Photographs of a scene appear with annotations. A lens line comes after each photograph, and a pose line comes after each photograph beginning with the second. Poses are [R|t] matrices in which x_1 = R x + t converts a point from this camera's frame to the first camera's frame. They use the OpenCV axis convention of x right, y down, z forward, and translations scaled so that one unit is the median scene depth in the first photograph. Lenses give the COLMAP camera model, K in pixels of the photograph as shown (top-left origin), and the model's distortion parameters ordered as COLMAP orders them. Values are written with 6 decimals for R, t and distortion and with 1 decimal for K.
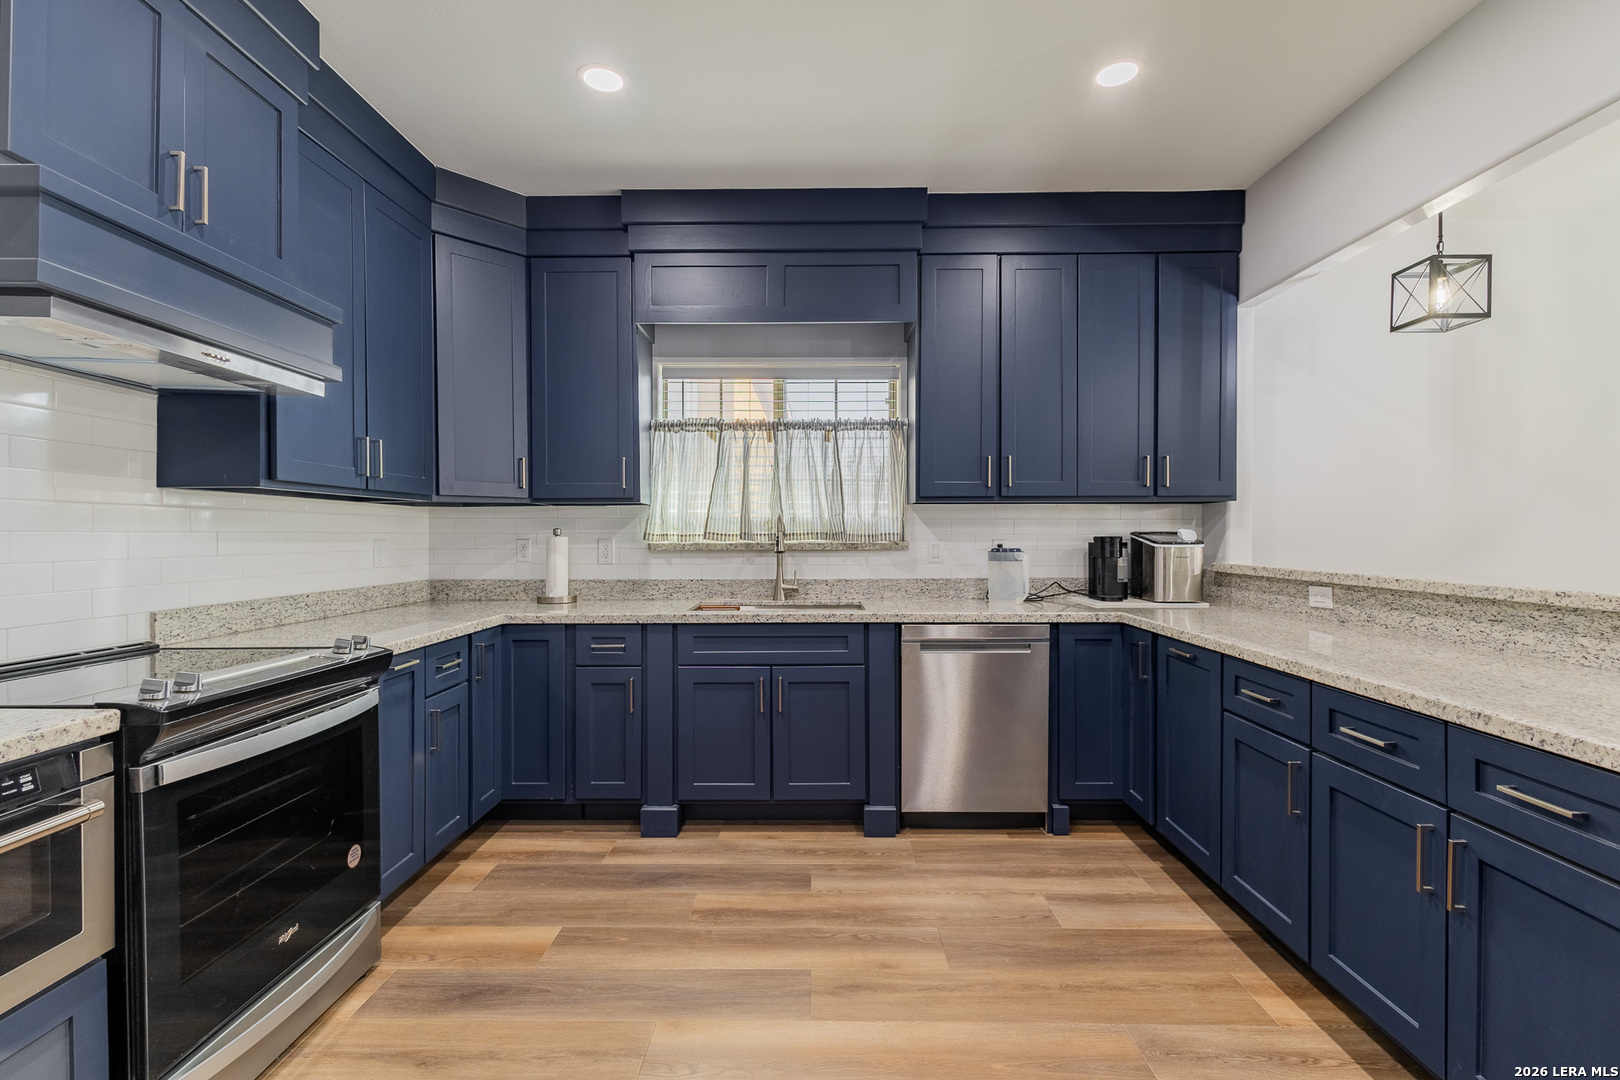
lens RADIAL K [[753.1, 0, 810.0], [0, 753.1, 540.0], [0, 0, 1]] dist [0.010447, -0.000107]
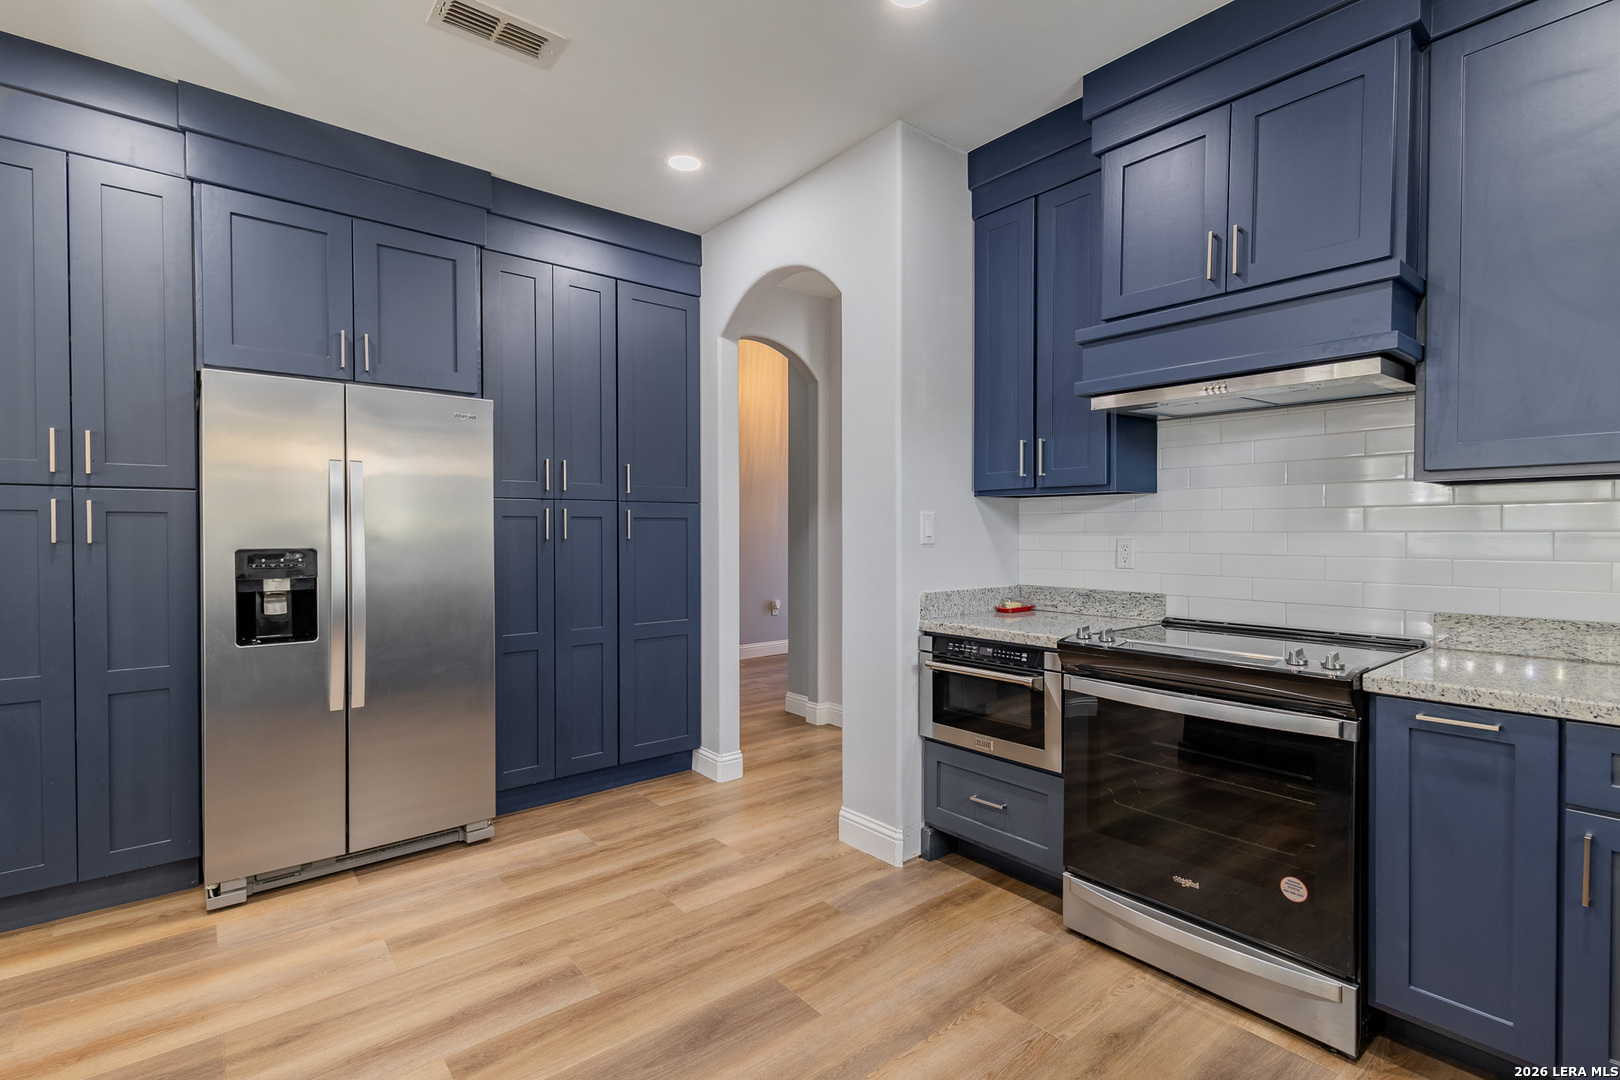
lens RADIAL K [[749.5, 0, 808.1], [0, 749.5, 542.4], [0, 0, 1]] dist [0.009396, -0.000376]
pose [[-0.765727, 0.008253, -0.643113, 0.280457], [-0.003883, 0.999840, 0.017454, -0.007588], [0.643154, 0.015862, -0.765573, 0.875272]]
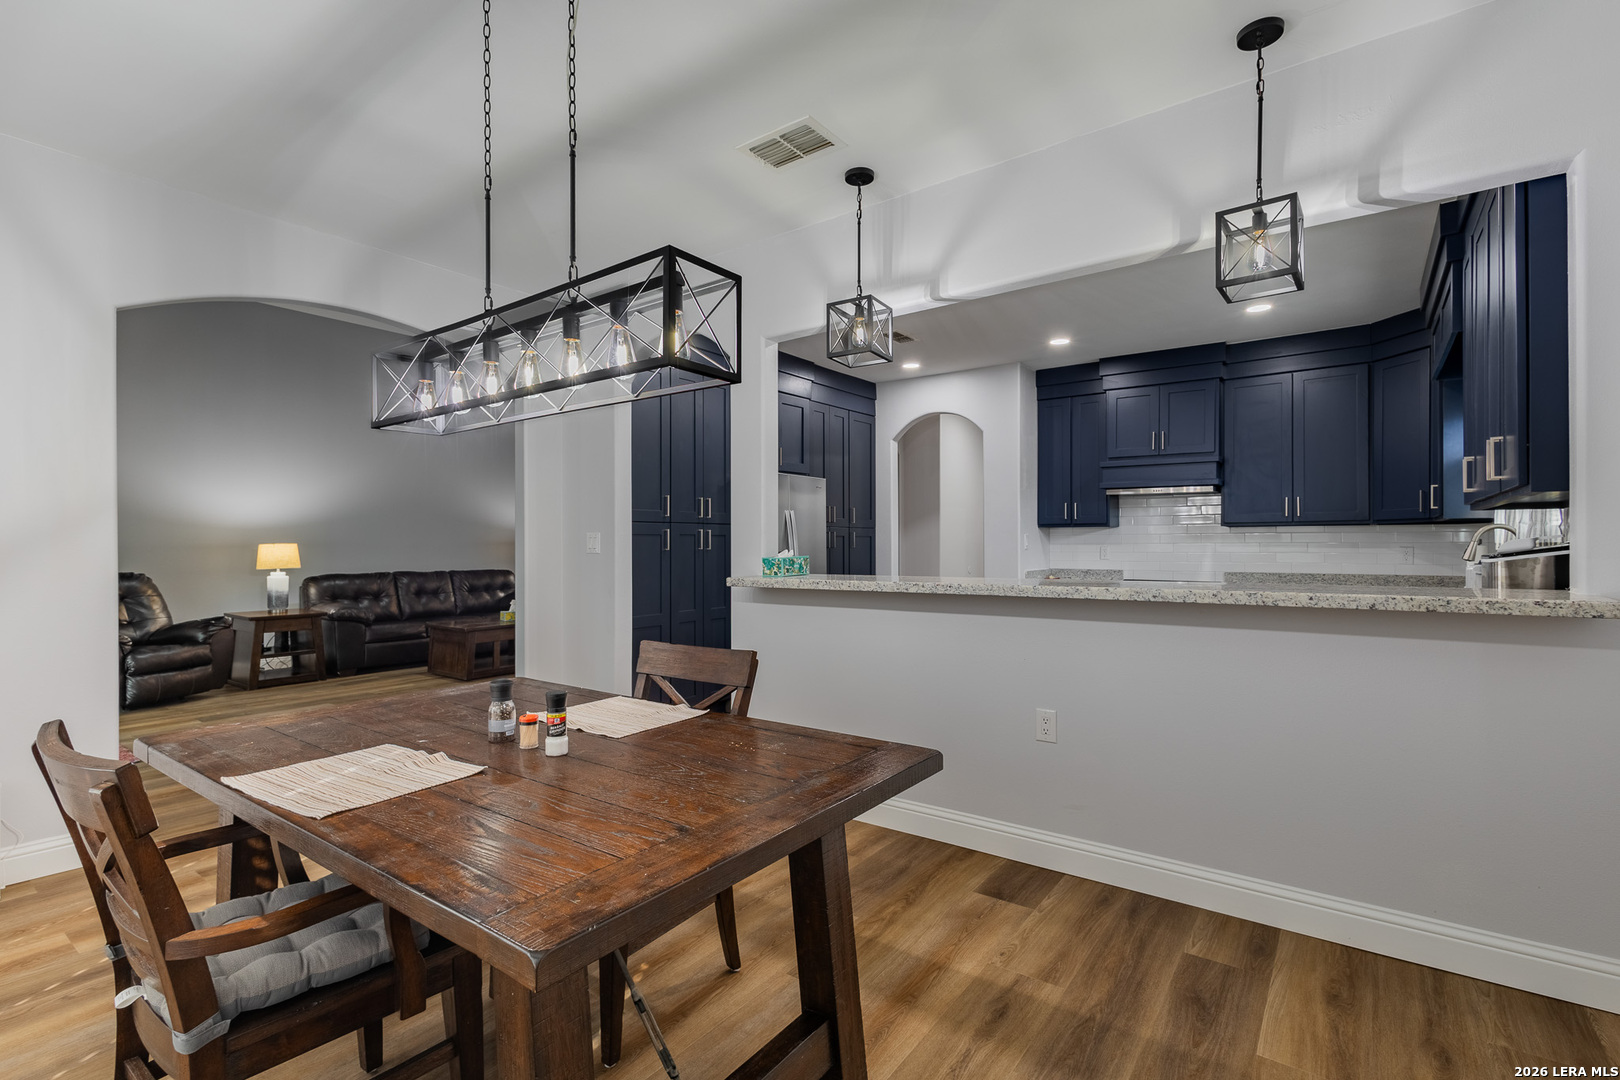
lens RADIAL K [[743.7, 0, 810.0], [0, 743.7, 540.0], [0, 0, 1]] dist [0.009583, -0.000353]
pose [[-0.583747, -0.003789, -0.811927, 1.582761], [-0.003563, 0.999991, -0.002105, -0.008467], [0.811928, 0.001664, -0.583755, 0.969205]]
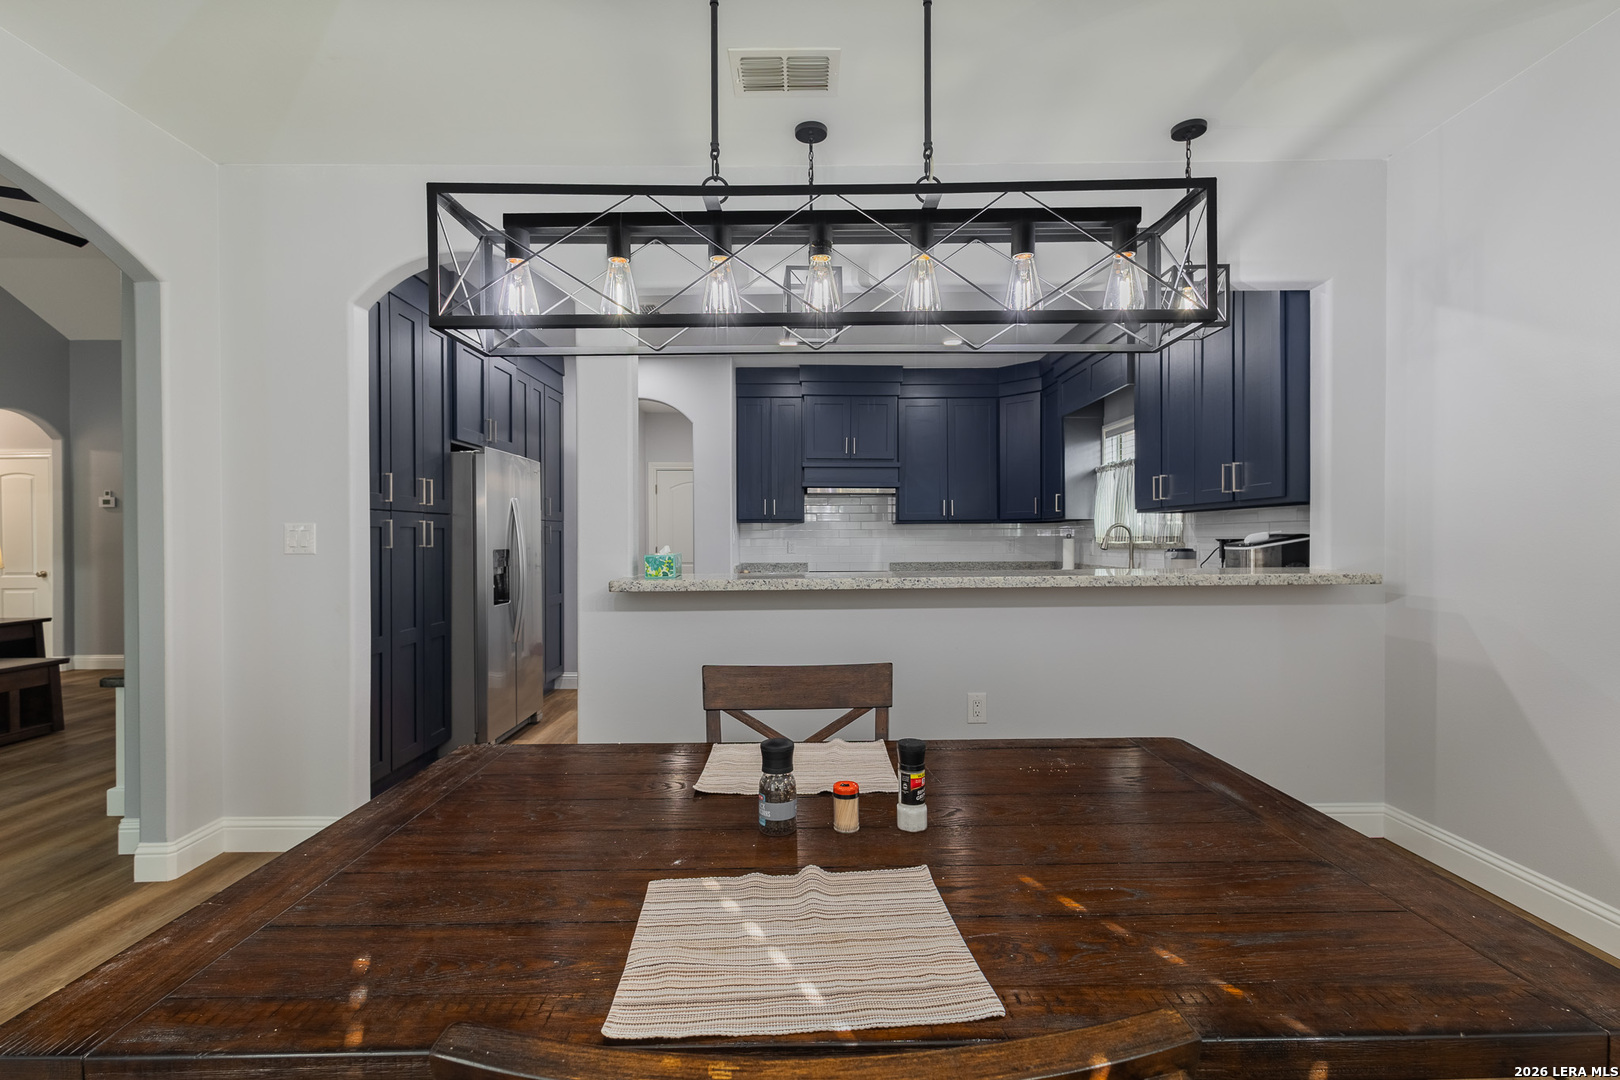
lens RADIAL K [[743.7, 0, 810.0], [0, 743.7, 540.0], [0, 0, 1]] dist [0.009583, -0.000353]
pose [[0.018683, 0.001807, -0.999824, 1.641199], [-0.001482, 0.999997, 0.001779, -0.004899], [0.999824, 0.001449, 0.018686, 0.427441]]
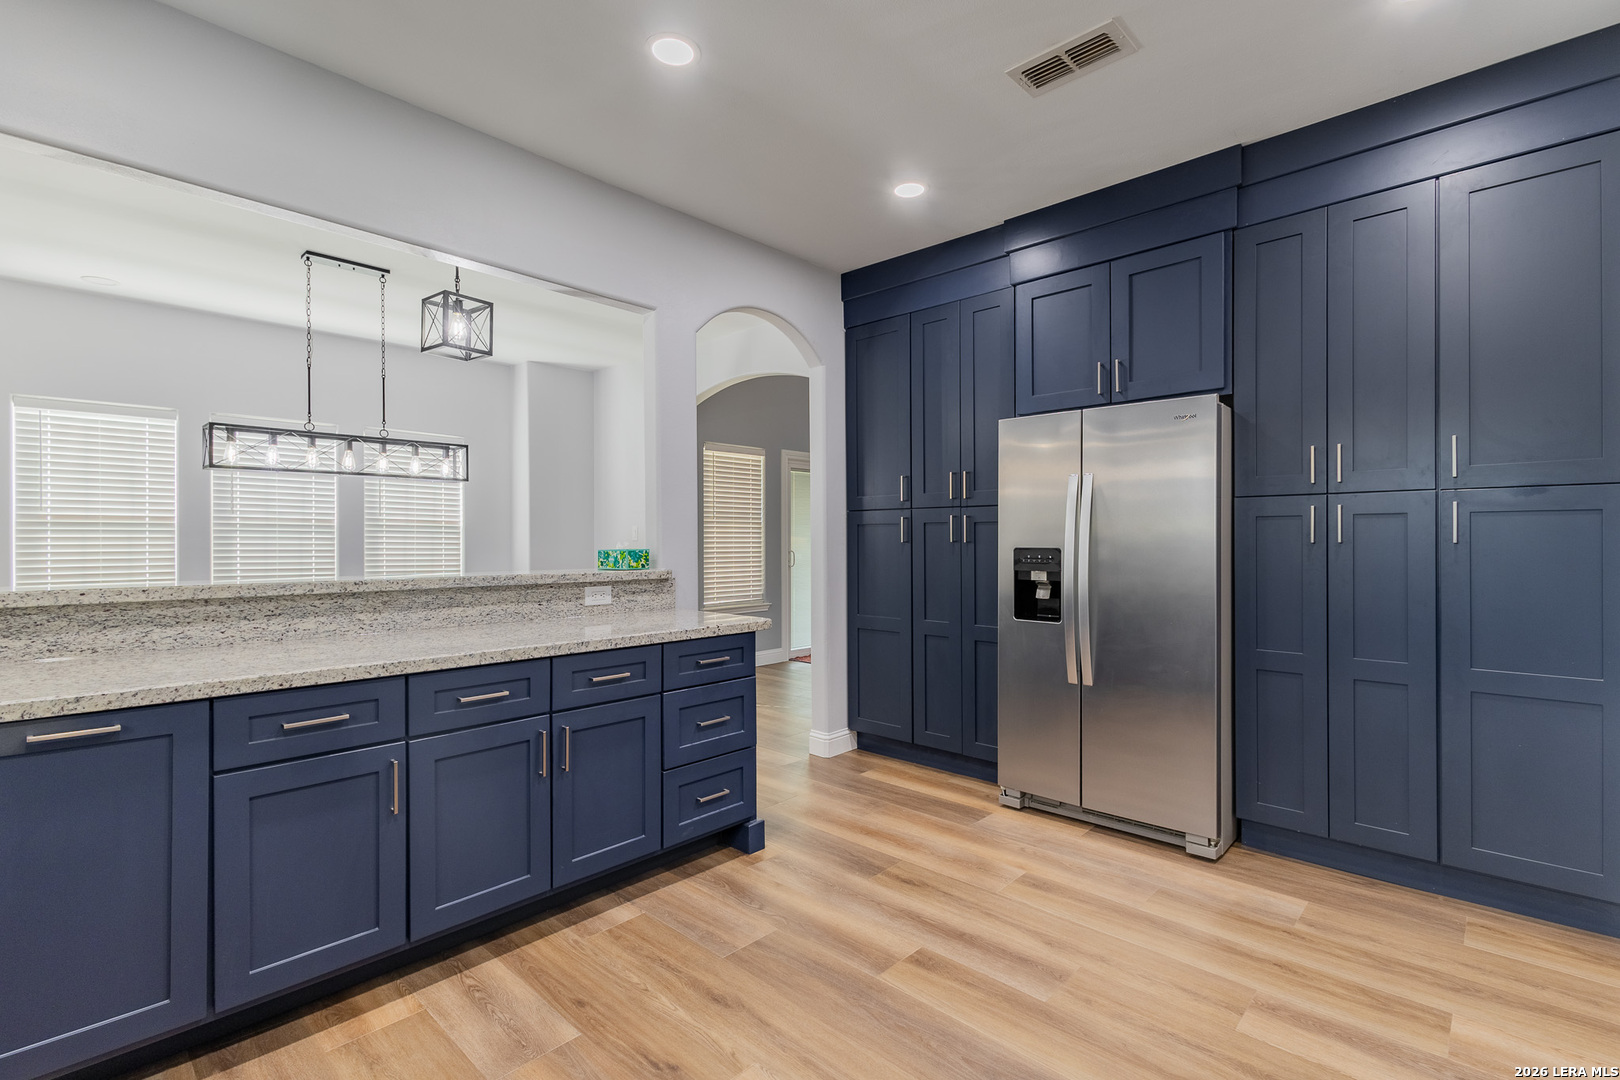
lens RADIAL K [[743.7, 0, 810.0], [0, 743.7, 540.0], [0, 0, 1]] dist [0.009583, -0.000353]
pose [[-0.735720, -0.001516, 0.677284, -0.289893], [0.006294, 0.999939, 0.009074, -0.006481], [-0.677257, 0.010939, -0.735666, 0.866438]]
